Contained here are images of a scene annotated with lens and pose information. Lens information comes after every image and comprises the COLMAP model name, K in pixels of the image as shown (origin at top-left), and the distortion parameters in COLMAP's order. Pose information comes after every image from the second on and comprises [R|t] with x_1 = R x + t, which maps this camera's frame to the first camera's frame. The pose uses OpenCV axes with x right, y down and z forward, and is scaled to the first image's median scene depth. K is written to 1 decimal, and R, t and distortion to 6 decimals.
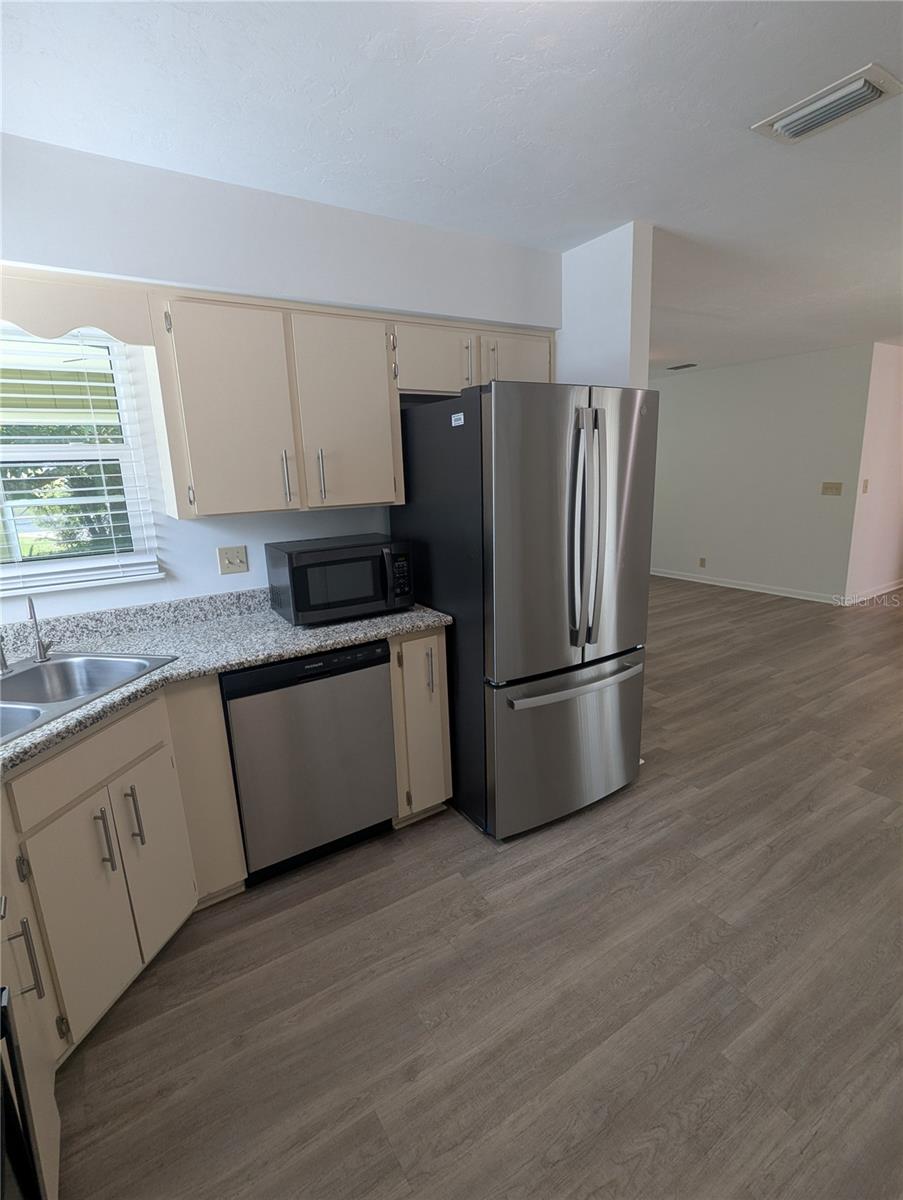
lens RADIAL K [[570.8, 0, 451.1], [0, 570.8, 597.9], [0, 0, 1]] dist [-0.000128, 0.000327]
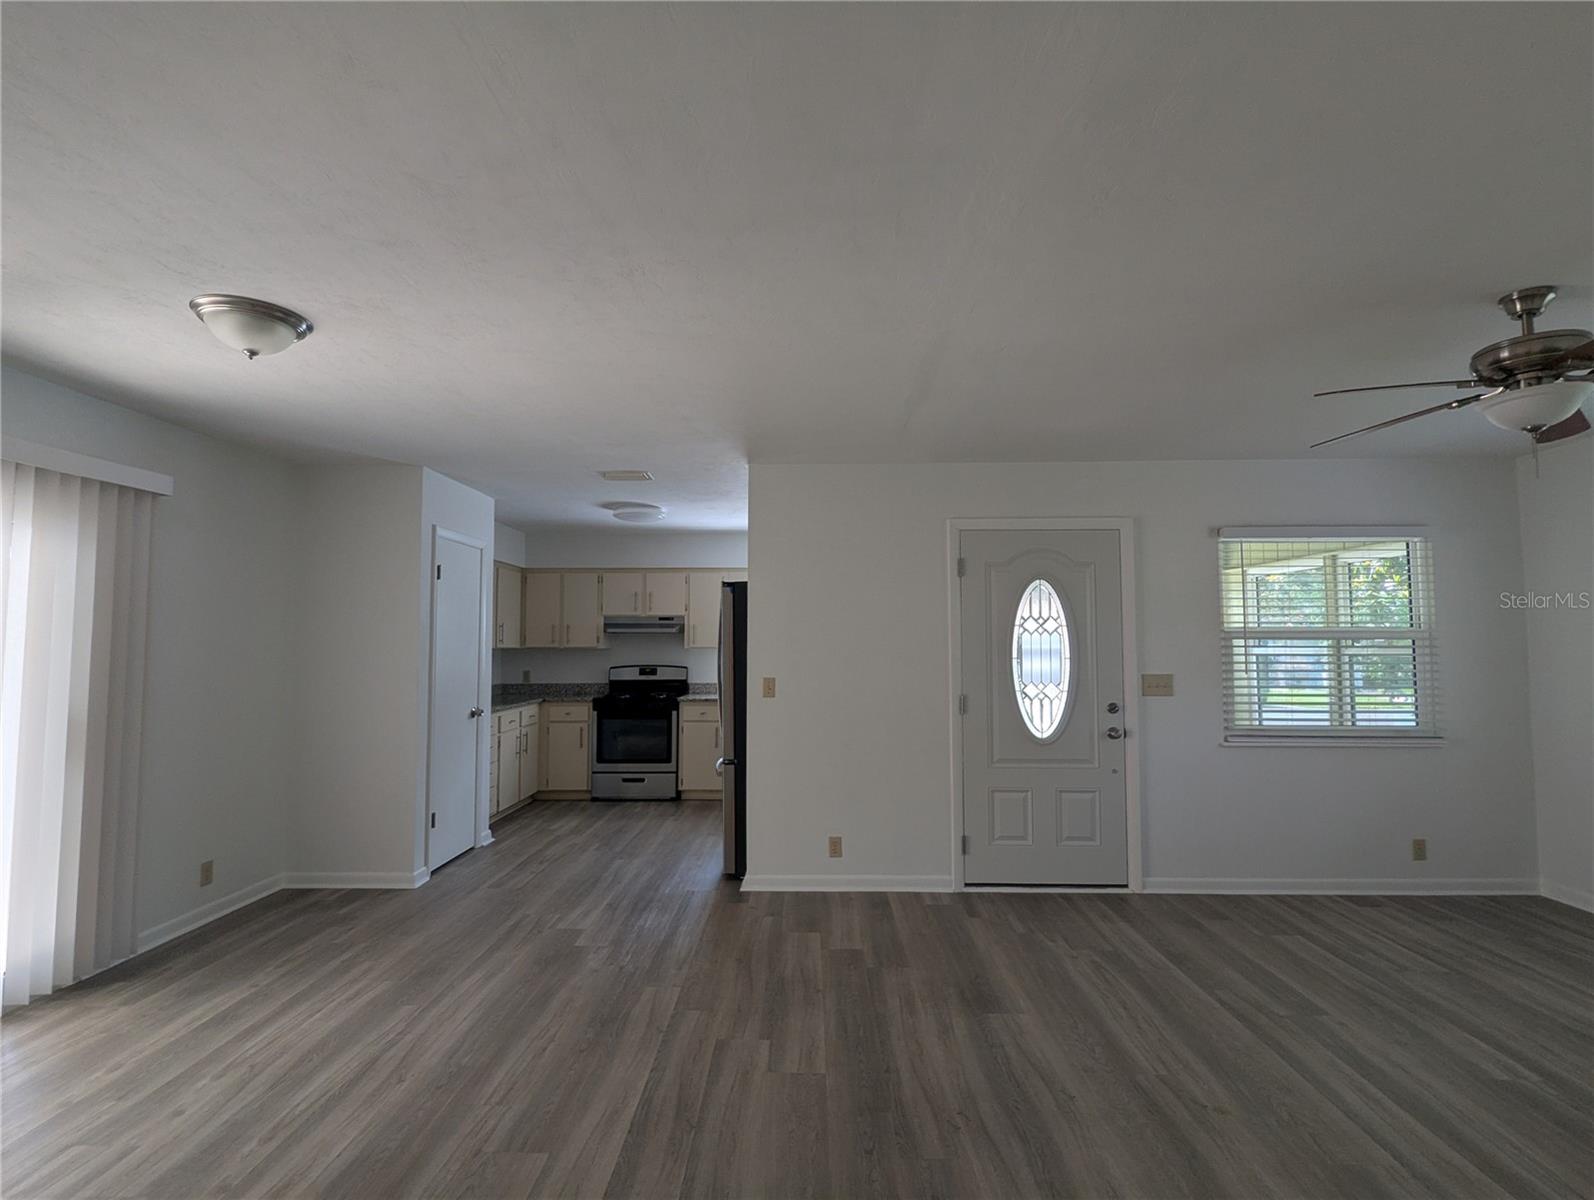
lens RADIAL K [[758.2, 0, 791.4], [0, 758.2, 603.8], [0, 0, 1]] dist [-0.000128, 0.000327]
pose [[-0.559440, -0.005158, -0.828855, 1.066571], [-0.162235, 0.981320, 0.103395, -0.304411], [0.812838, 0.192313, -0.549827, 1.261015]]
